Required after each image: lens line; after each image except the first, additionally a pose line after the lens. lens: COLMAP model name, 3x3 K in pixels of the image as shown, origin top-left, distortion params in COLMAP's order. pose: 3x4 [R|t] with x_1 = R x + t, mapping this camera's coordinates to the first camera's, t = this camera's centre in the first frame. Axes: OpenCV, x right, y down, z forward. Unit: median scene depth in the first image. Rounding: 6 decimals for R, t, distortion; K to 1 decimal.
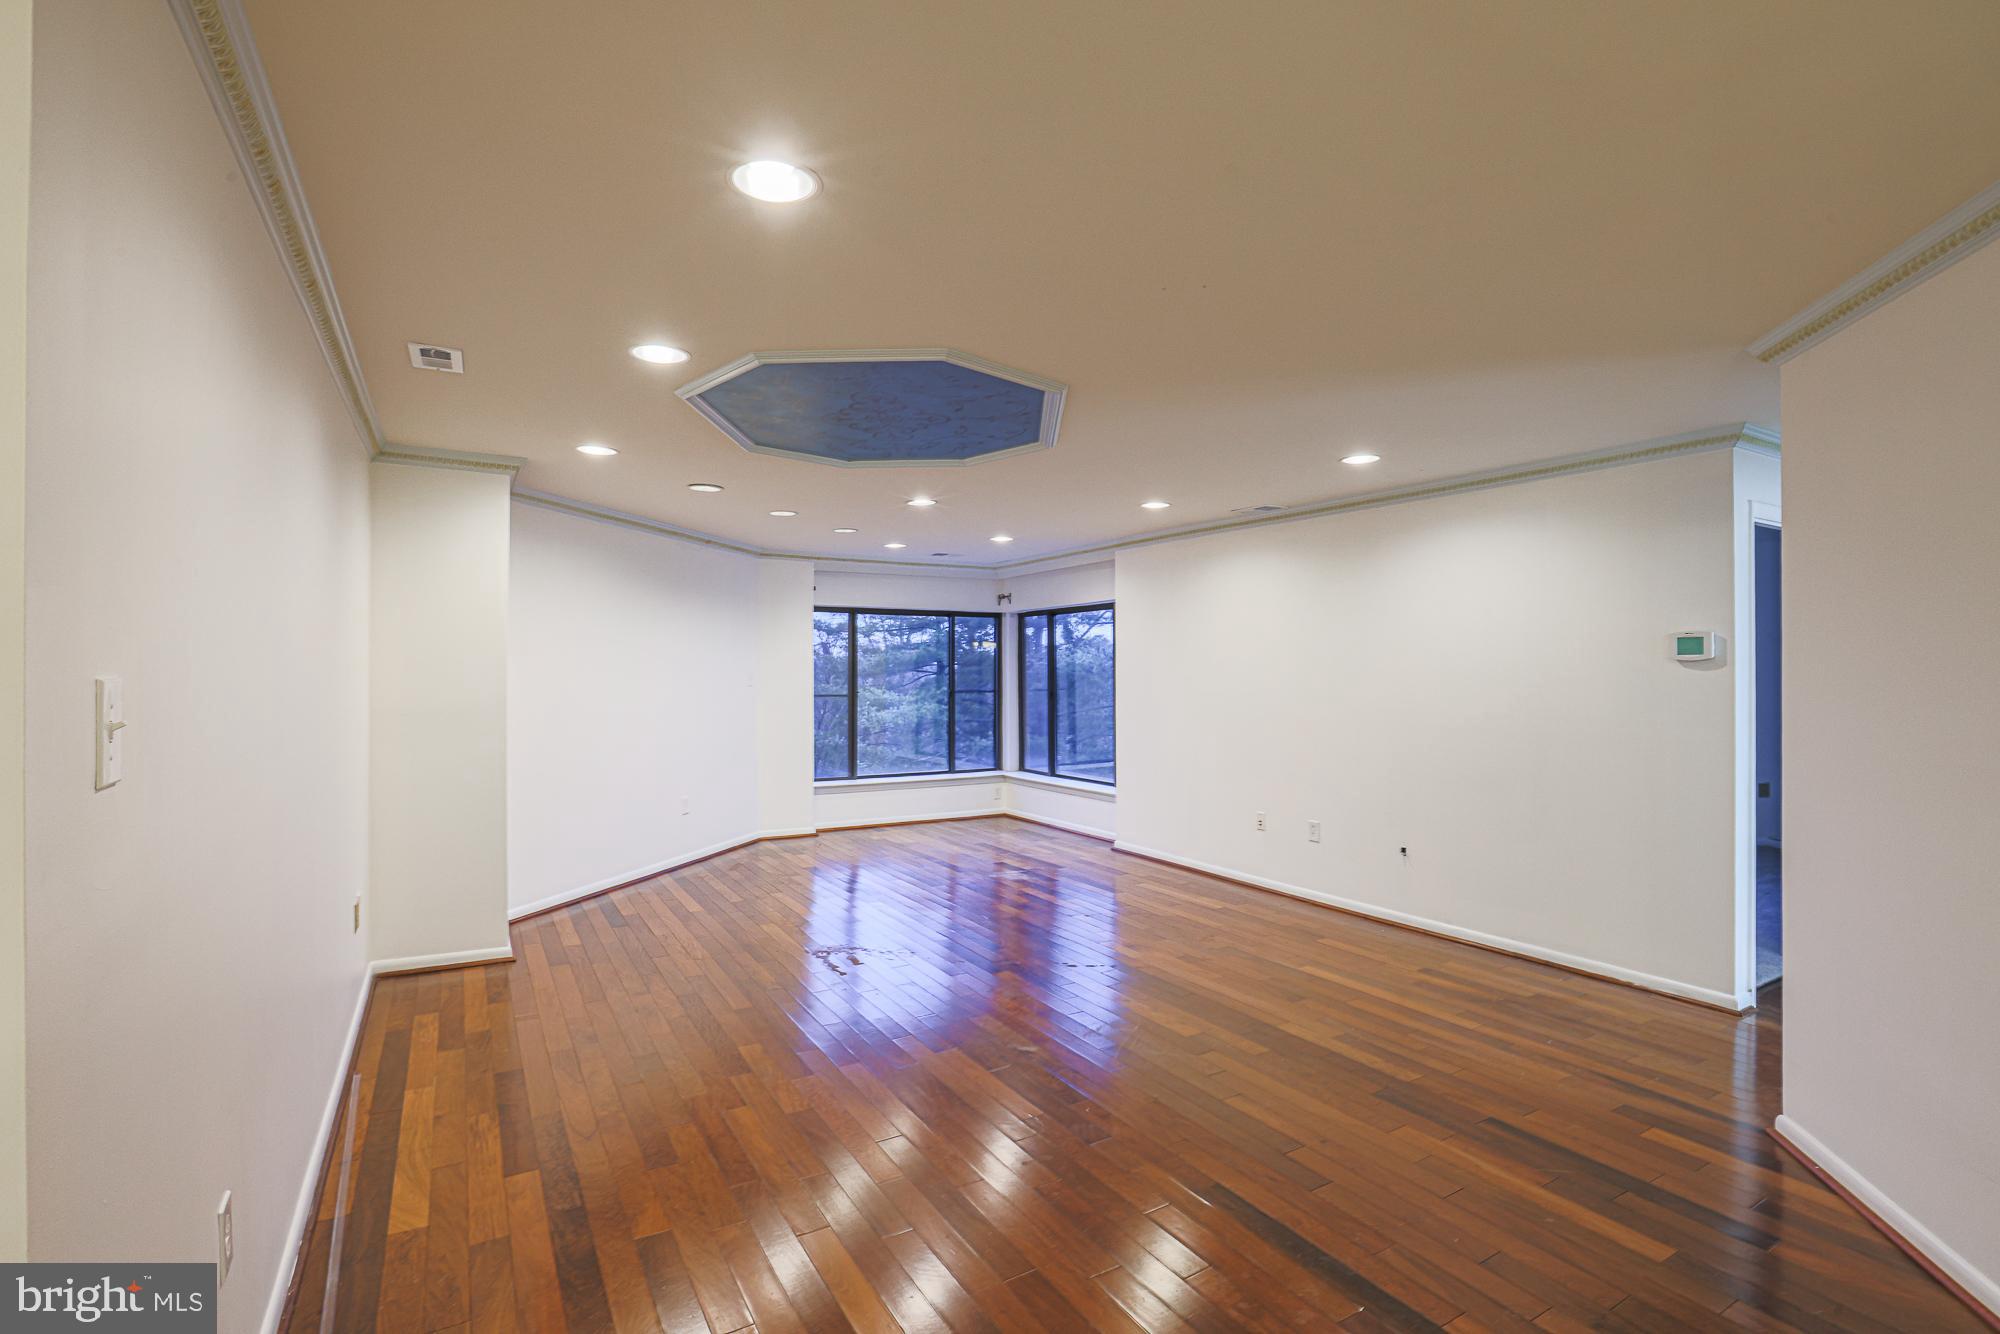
lens RADIAL K [[945.7, 0, 1008.6], [0, 945.7, 668.7], [0, 0, 1]] dist [-0.037955, 0.000729]
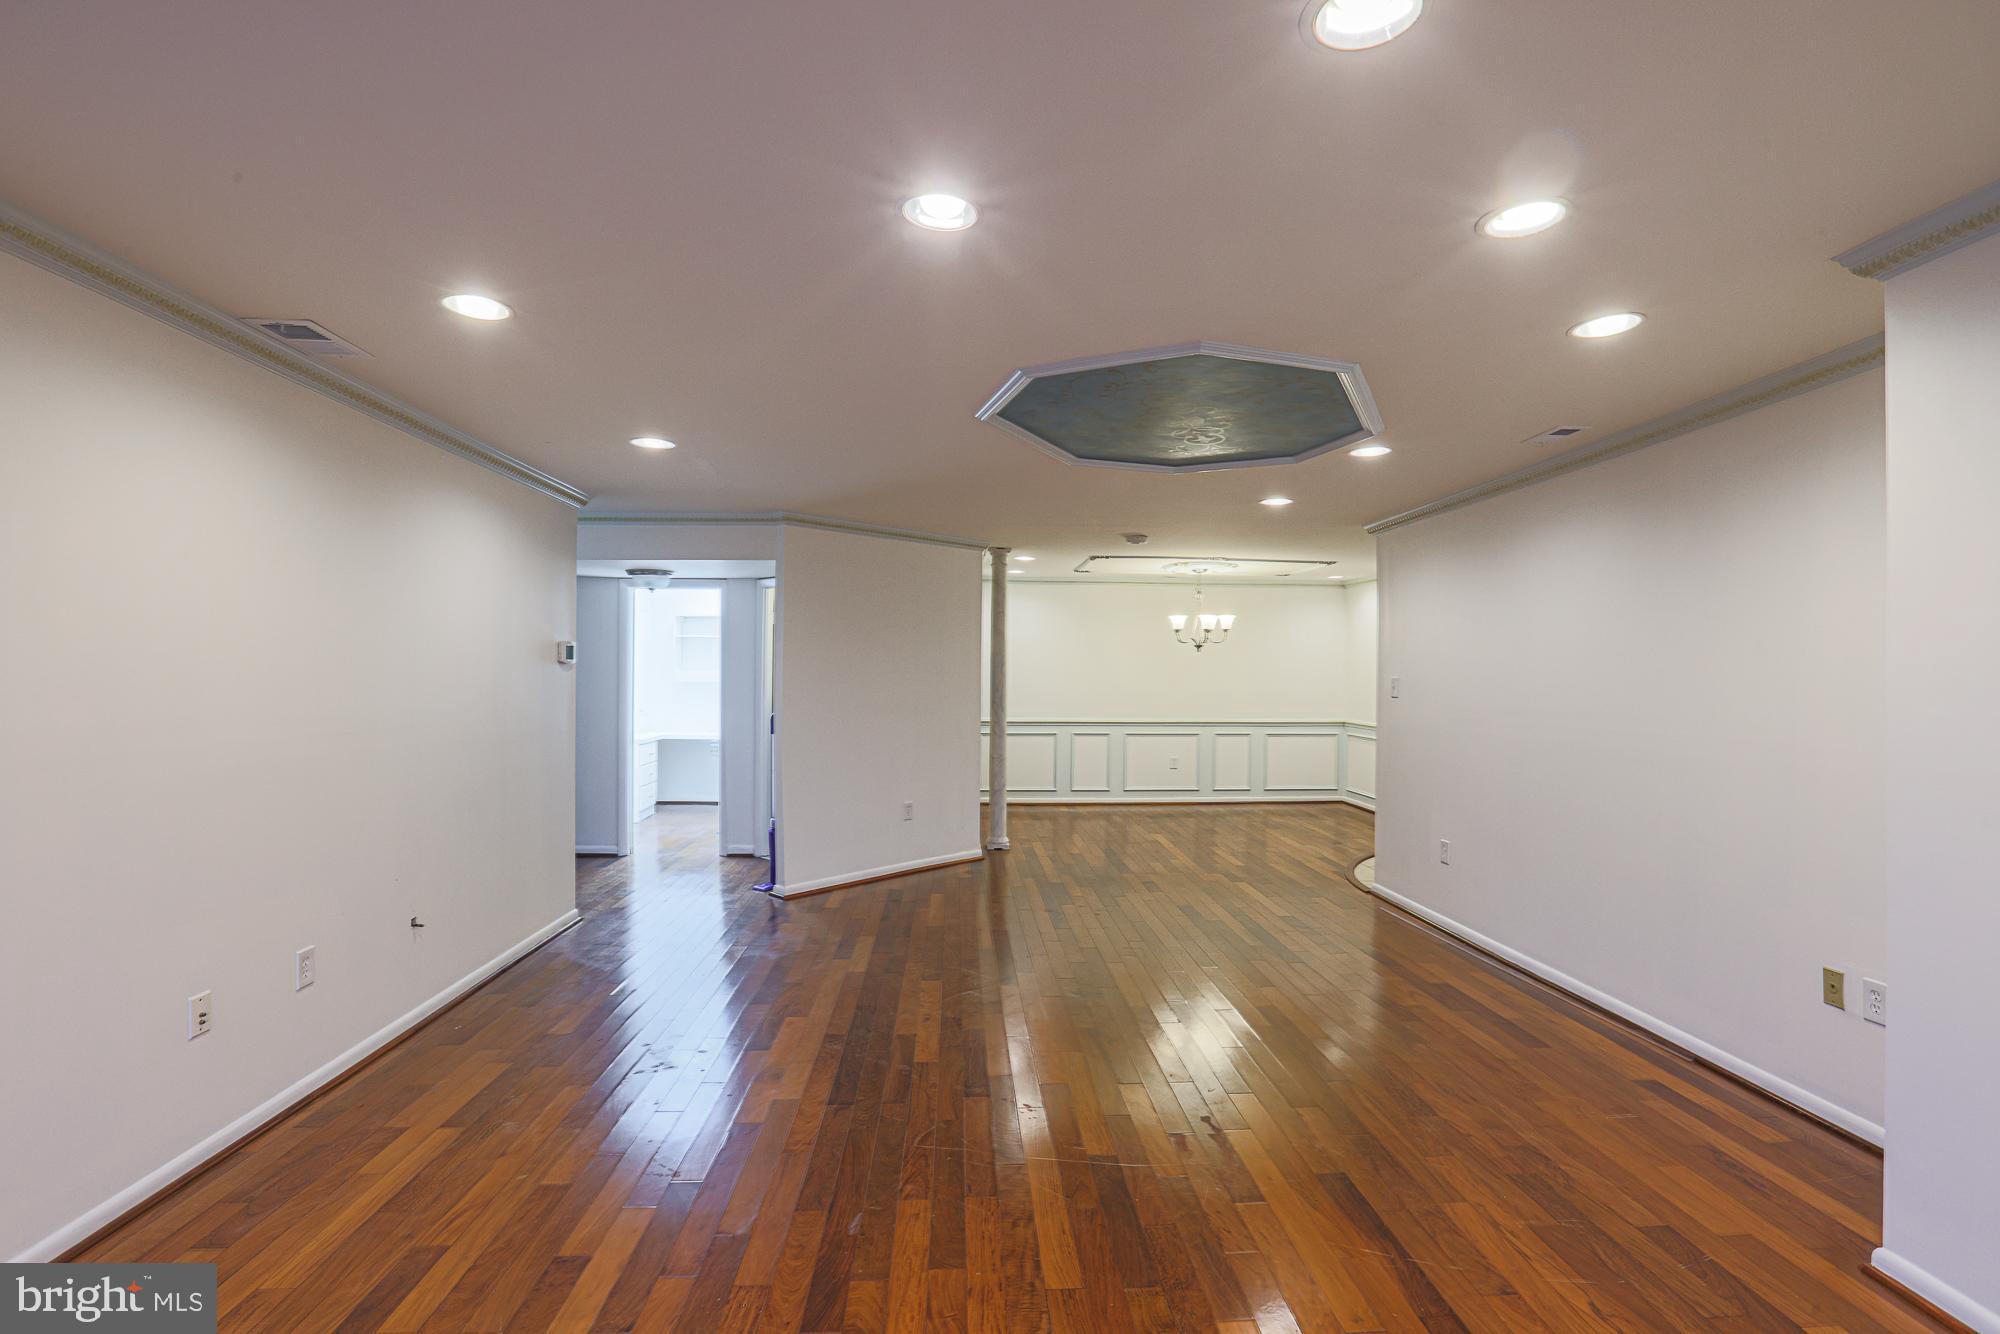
lens RADIAL K [[924.2, 0, 997.9], [0, 924.2, 673.7], [0, 0, 1]] dist [-0.049718, 0.016688]
pose [[-0.890437, -0.004647, 0.455084, -0.201729], [-0.004304, 0.999989, 0.001790, 0.000373], [-0.455087, -0.000365, -0.890447, 0.982967]]
